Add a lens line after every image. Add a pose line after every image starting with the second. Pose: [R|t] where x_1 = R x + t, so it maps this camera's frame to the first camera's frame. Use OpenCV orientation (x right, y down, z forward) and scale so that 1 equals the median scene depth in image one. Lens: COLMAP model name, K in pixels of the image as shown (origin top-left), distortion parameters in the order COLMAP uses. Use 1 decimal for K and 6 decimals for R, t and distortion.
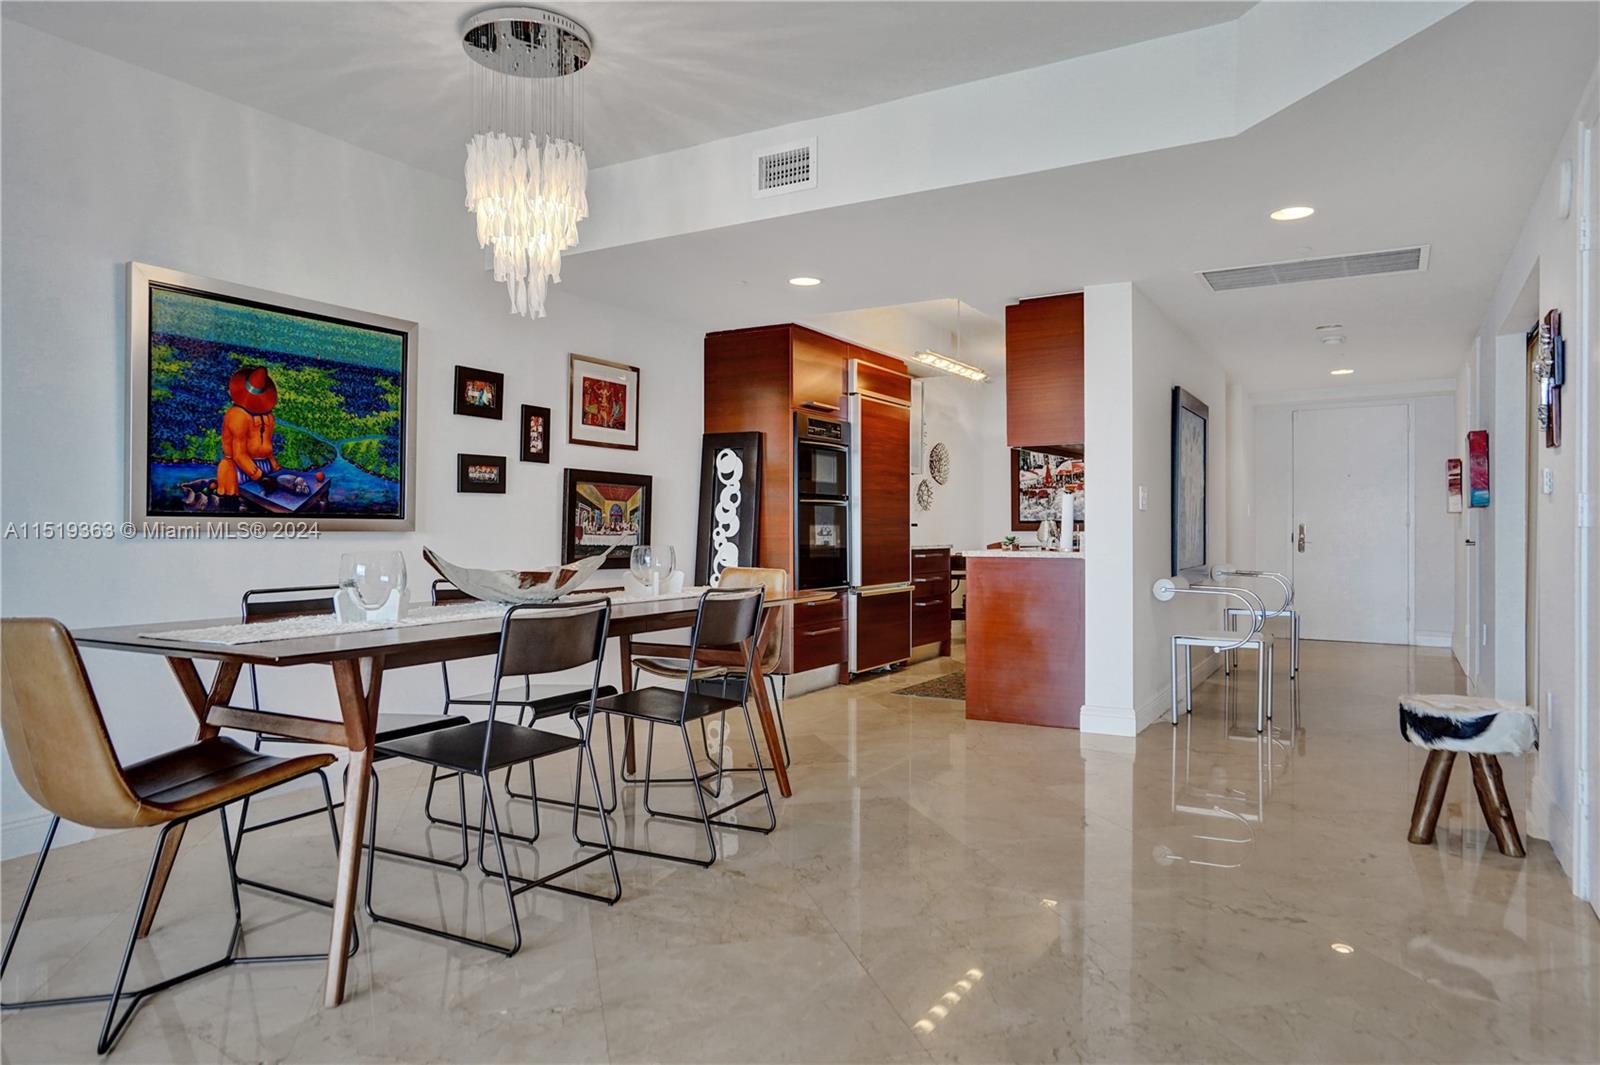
lens RADIAL K [[1026.5, 0, 800.0], [0, 1026.5, 532.5], [0, 0, 1]] dist [-0.017749, 0.000814]
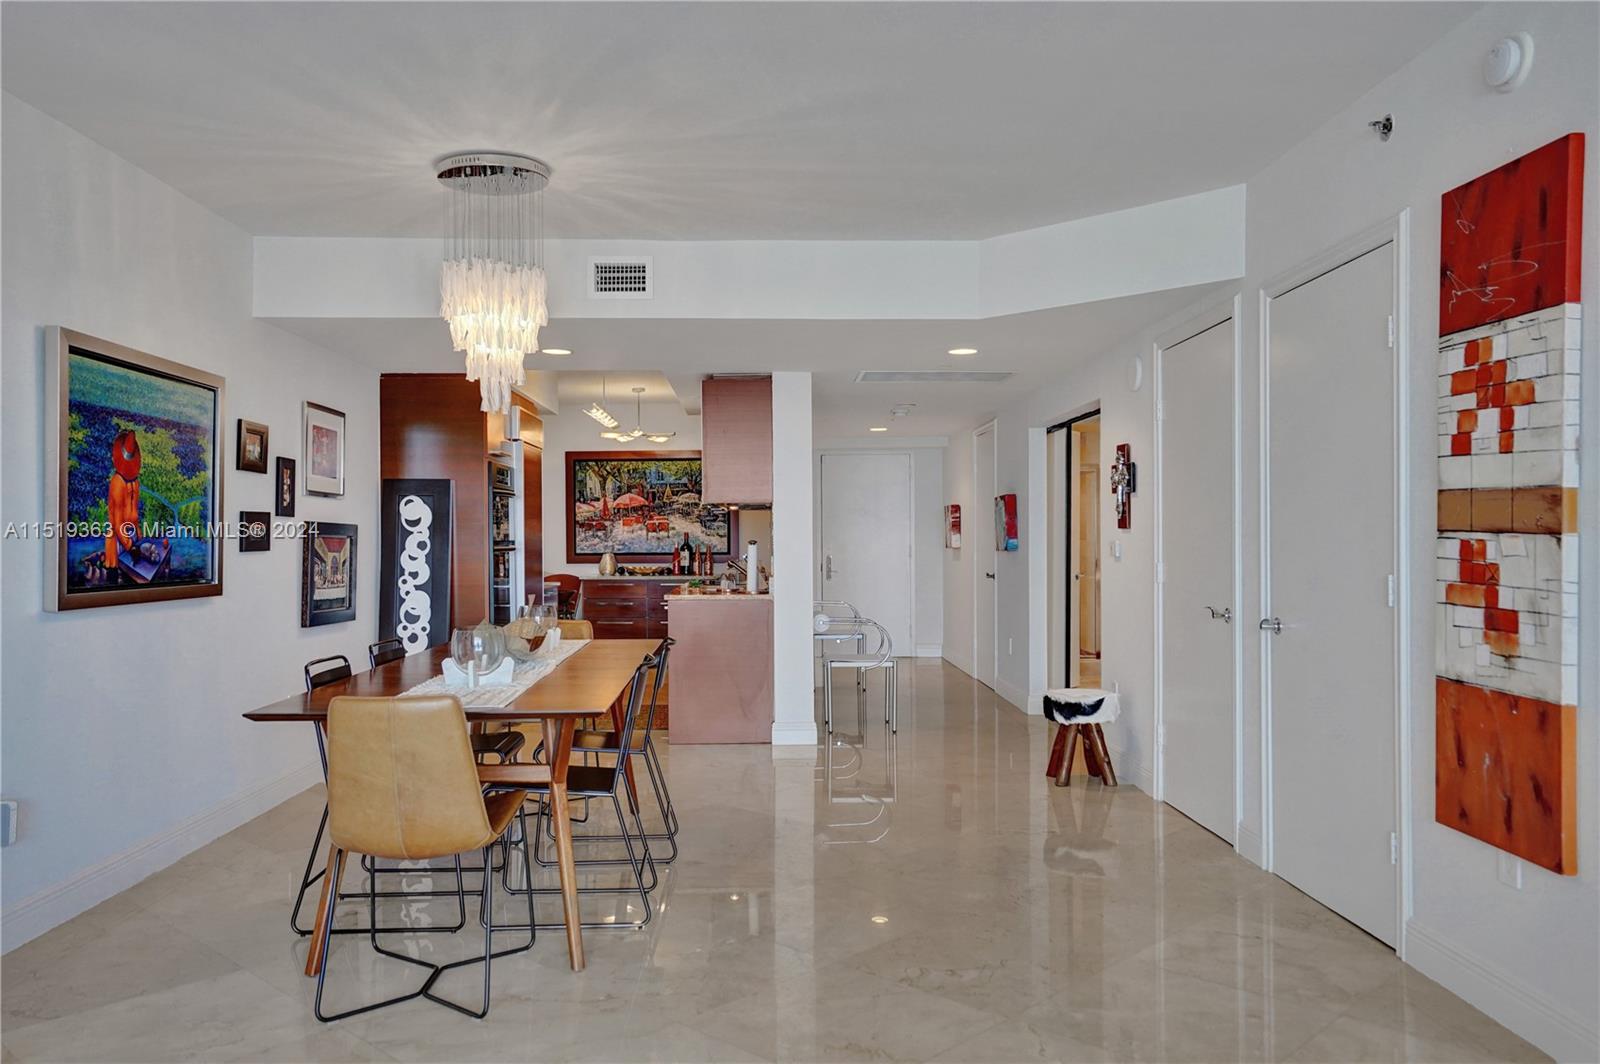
lens RADIAL K [[1236.7, 0, 800.0], [0, 1236.7, 532.0], [0, 0, 1]] dist [-0.075951, -0.000790]
pose [[0.834997, -0.000876, 0.550254, -0.495683], [0.004309, 0.999978, -0.004946, -0.047273], [-0.550238, 0.006501, 0.834983, -0.221501]]
